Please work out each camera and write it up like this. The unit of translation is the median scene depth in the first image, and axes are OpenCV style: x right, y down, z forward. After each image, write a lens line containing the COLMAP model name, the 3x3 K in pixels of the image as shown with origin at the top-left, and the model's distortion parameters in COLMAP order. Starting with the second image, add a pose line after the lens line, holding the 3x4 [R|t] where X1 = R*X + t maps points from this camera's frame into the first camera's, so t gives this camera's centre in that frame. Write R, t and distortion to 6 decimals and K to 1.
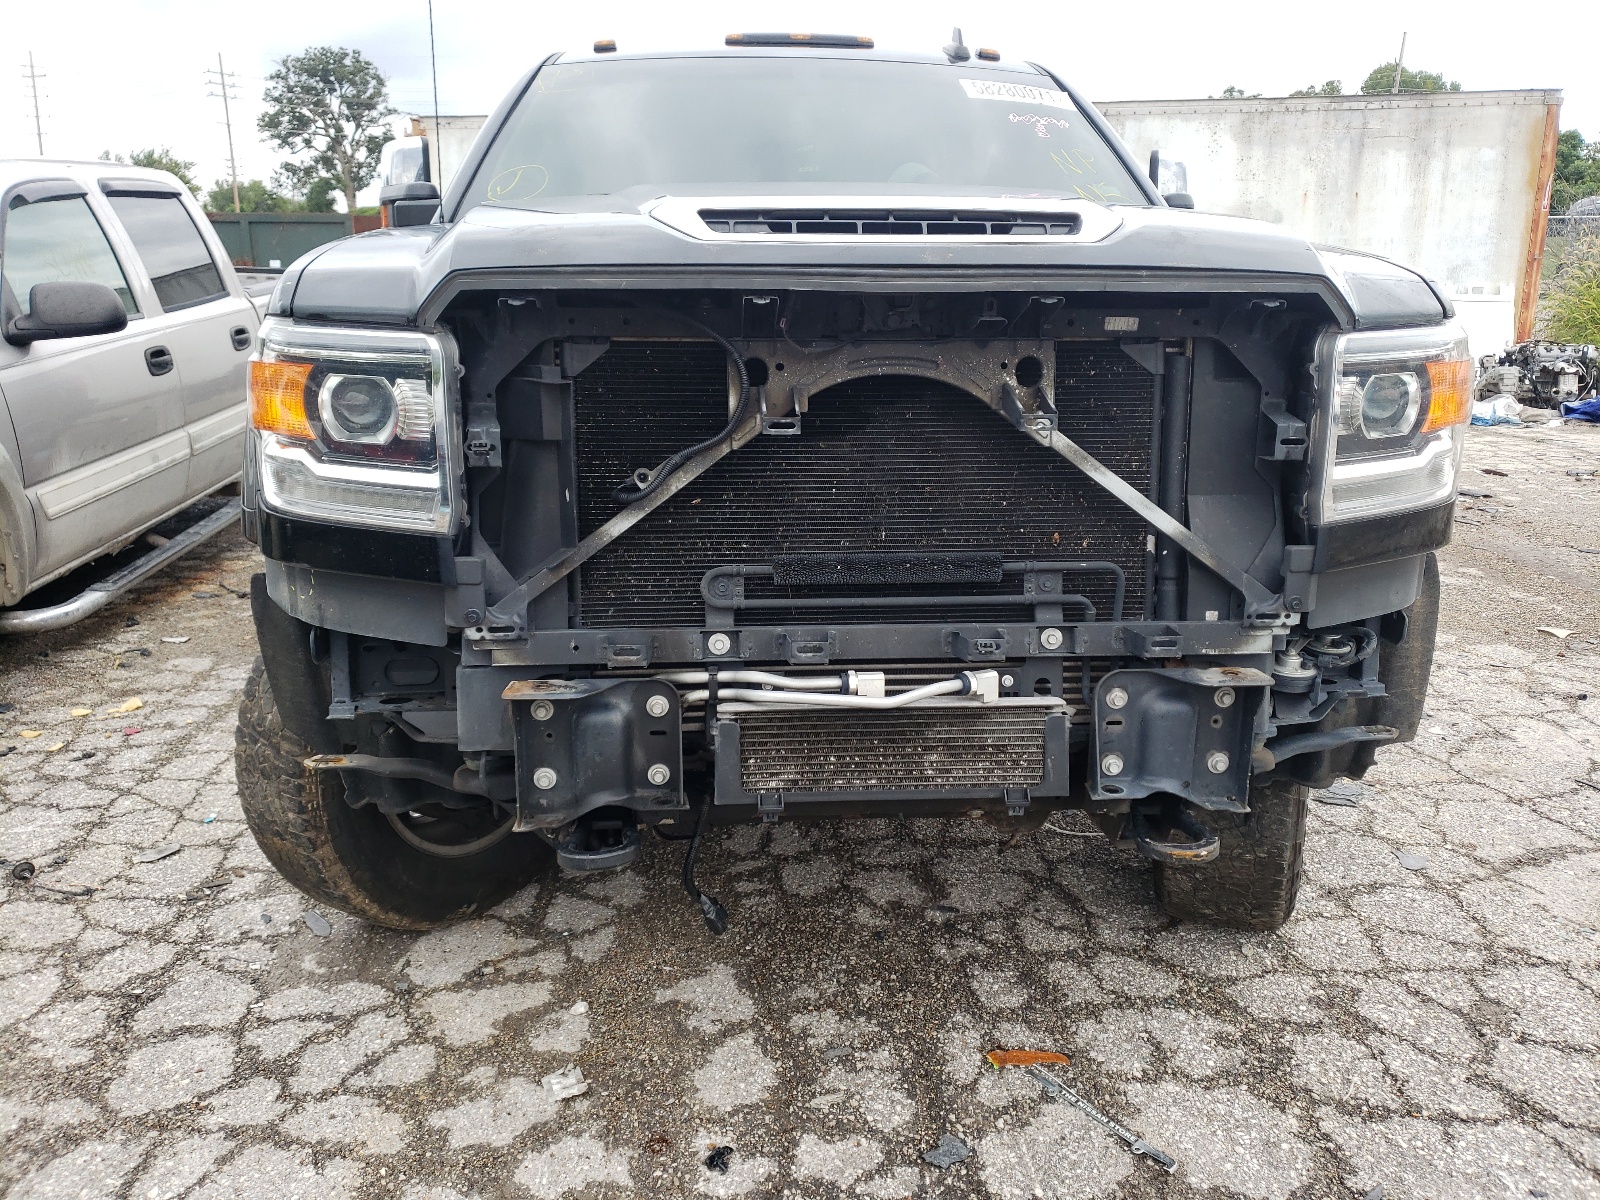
lens RADIAL K [[1222.7, 0, 798.9], [0, 1222.7, 600.9], [0, 0, 1]] dist [0.018515, 0.001293]
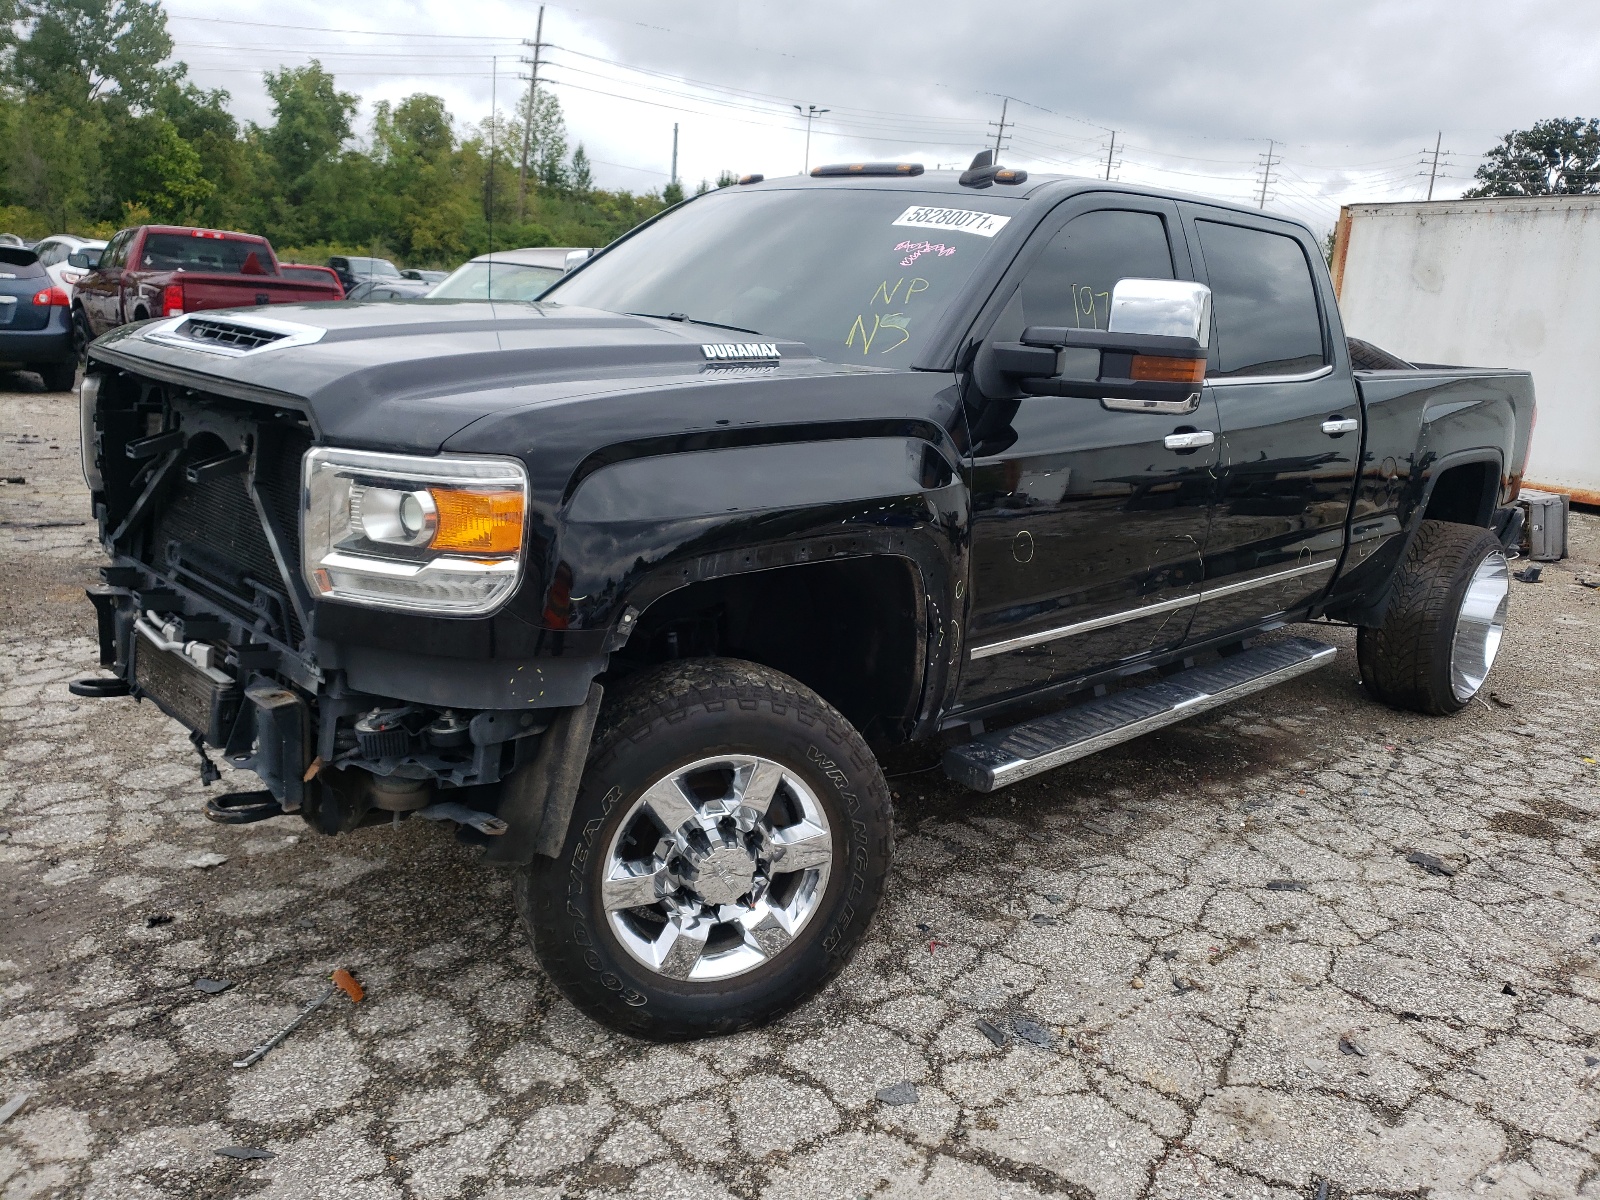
lens RADIAL K [[1222.7, 0, 798.9], [0, 1222.7, 600.0], [0, 0, 1]] dist [0.018515, 0.001293]
pose [[0.651325, 0.217972, -0.726818, 1.310479], [-0.259331, 0.964120, 0.056743, -0.202488], [0.713108, 0.151528, 0.684482, 0.396849]]
